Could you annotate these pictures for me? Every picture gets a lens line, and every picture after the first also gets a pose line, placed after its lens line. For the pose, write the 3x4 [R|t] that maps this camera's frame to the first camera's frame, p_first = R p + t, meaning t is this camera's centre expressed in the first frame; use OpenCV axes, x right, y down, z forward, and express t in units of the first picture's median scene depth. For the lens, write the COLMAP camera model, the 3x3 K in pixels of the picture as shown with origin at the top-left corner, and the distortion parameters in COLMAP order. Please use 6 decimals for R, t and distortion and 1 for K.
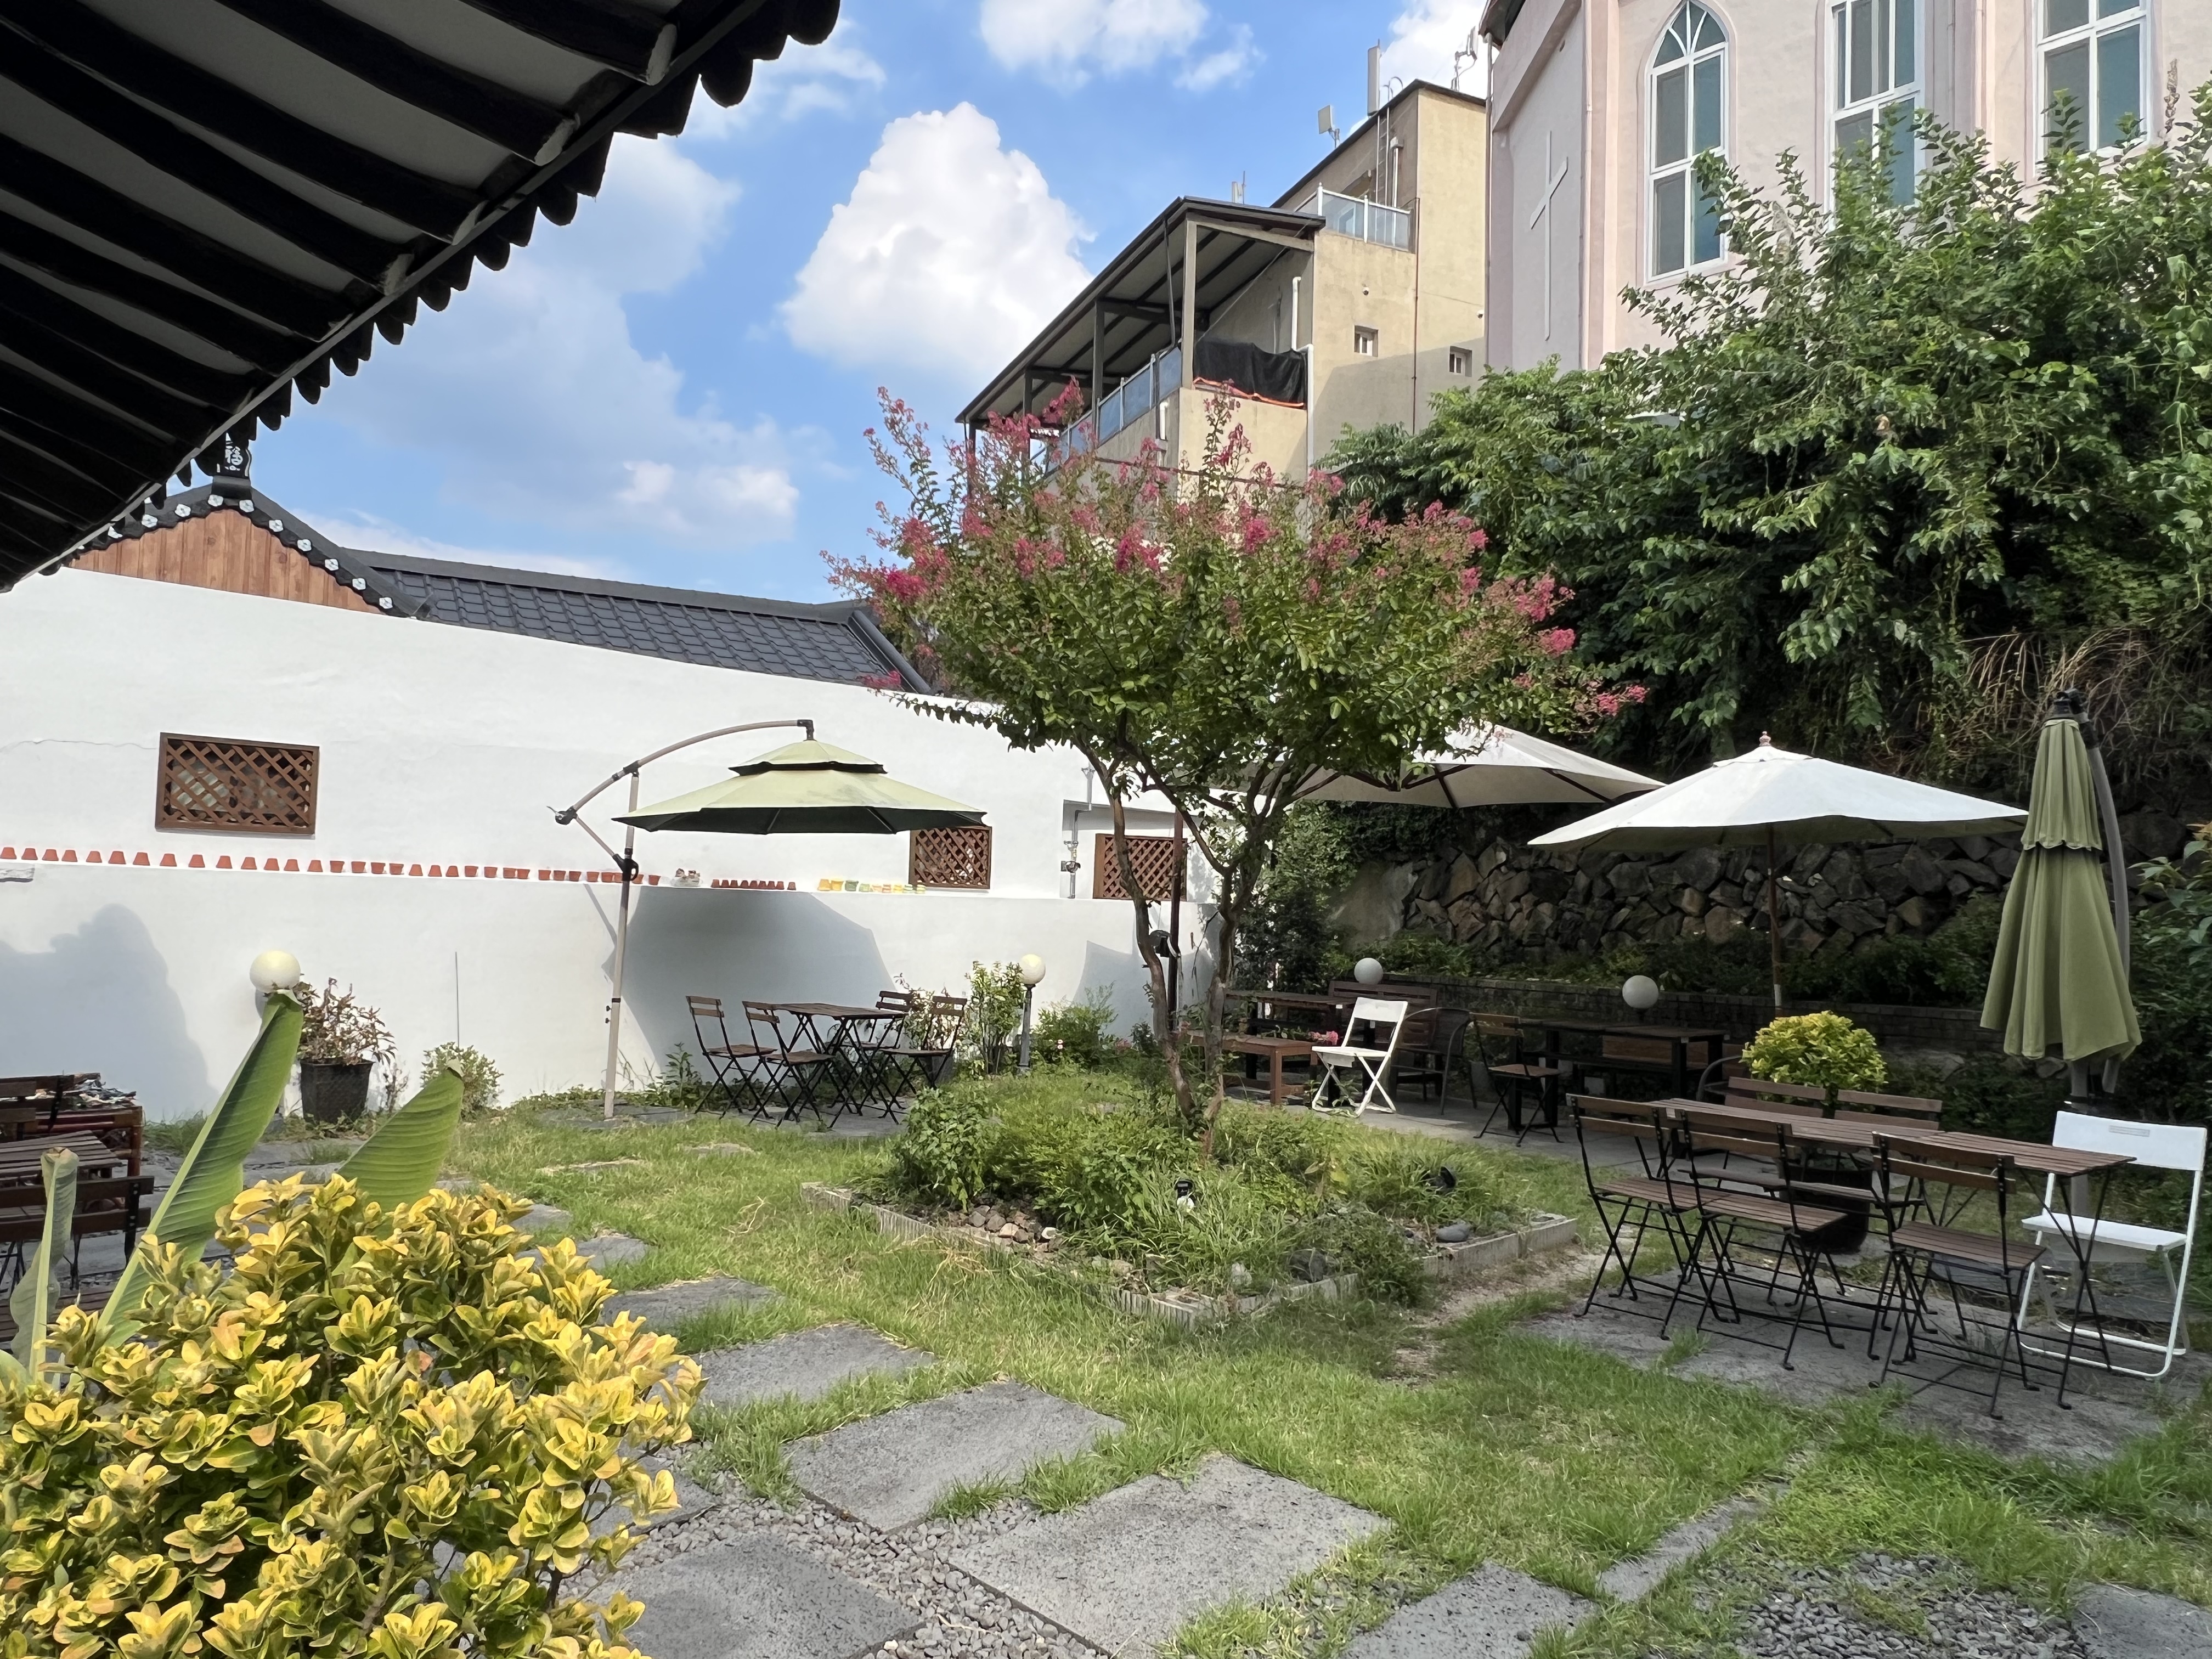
lens RADIAL K [[1431.1, 0, 1107.7], [0, 1431.1, 824.5], [0, 0, 1]] dist [0.005192, -0.001461]
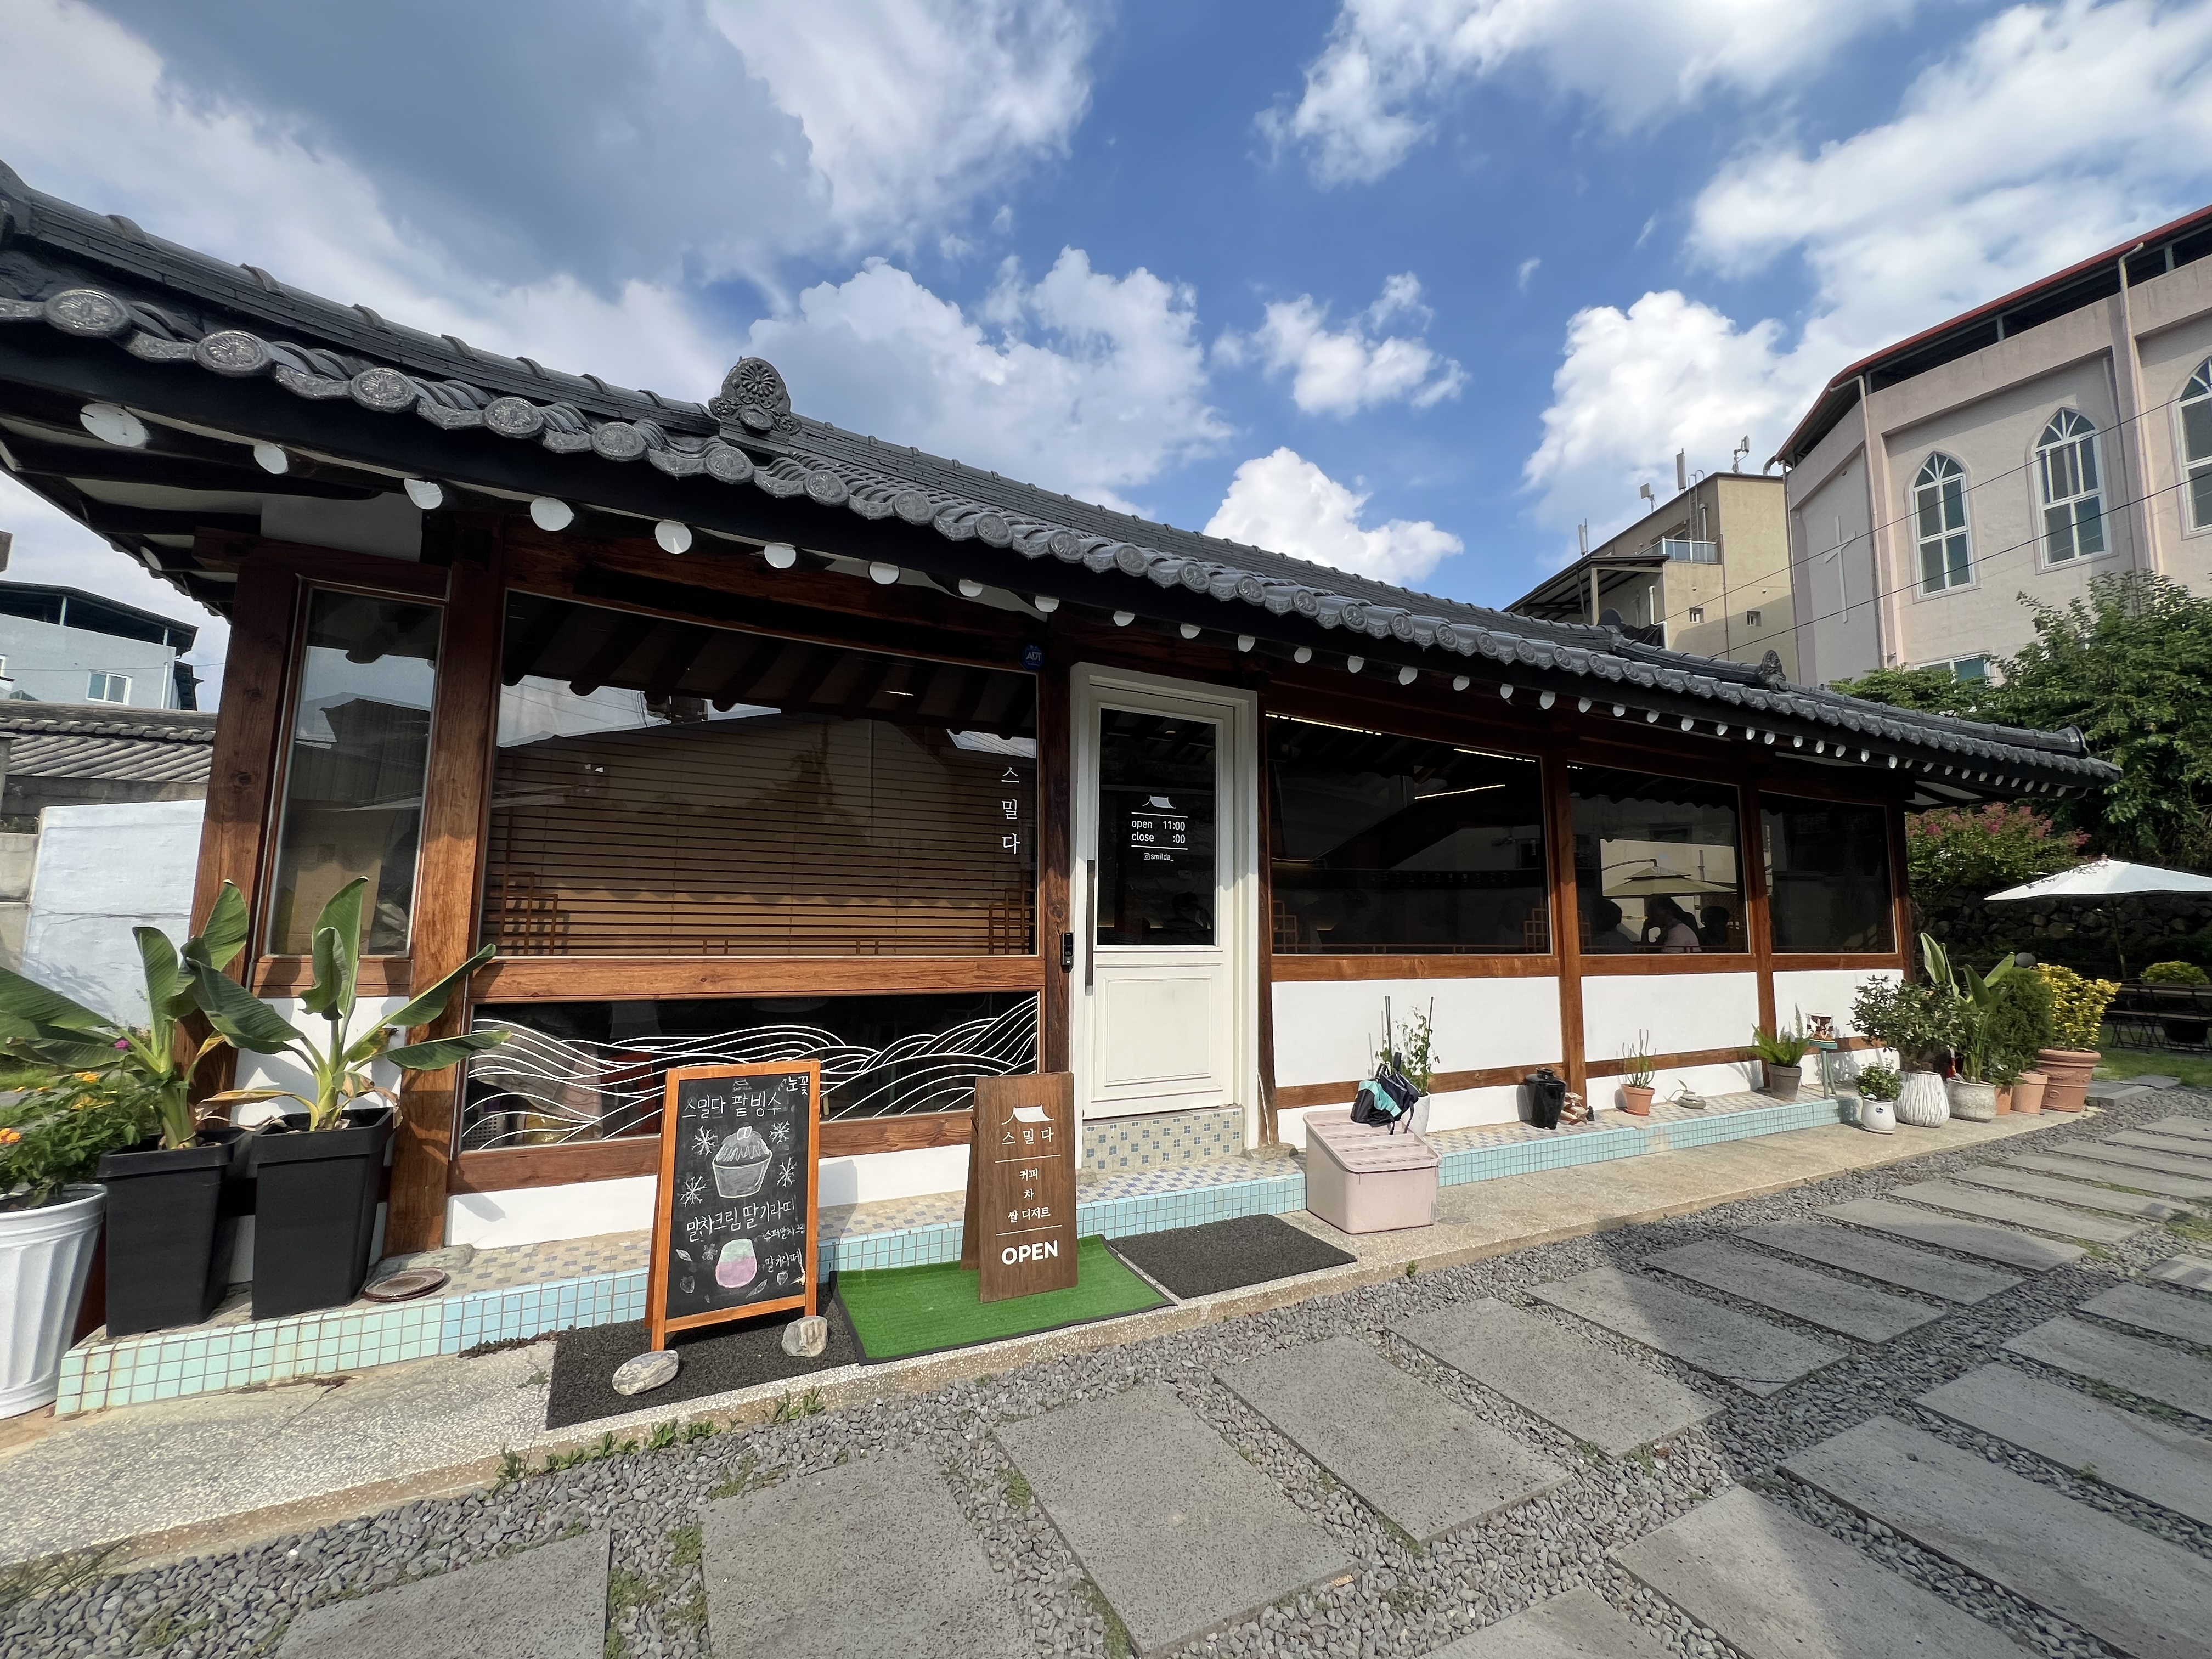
lens RADIAL K [[865.5, 0, 1097.1], [0, 865.5, 816.1], [0, 0, 1]] dist [0.001064, -0.000561]
pose [[0.949293, -0.043553, -0.311362, -0.328151], [0.023855, 0.997481, -0.066797, -0.030909], [0.313487, 0.055982, 0.947941, -0.440663]]
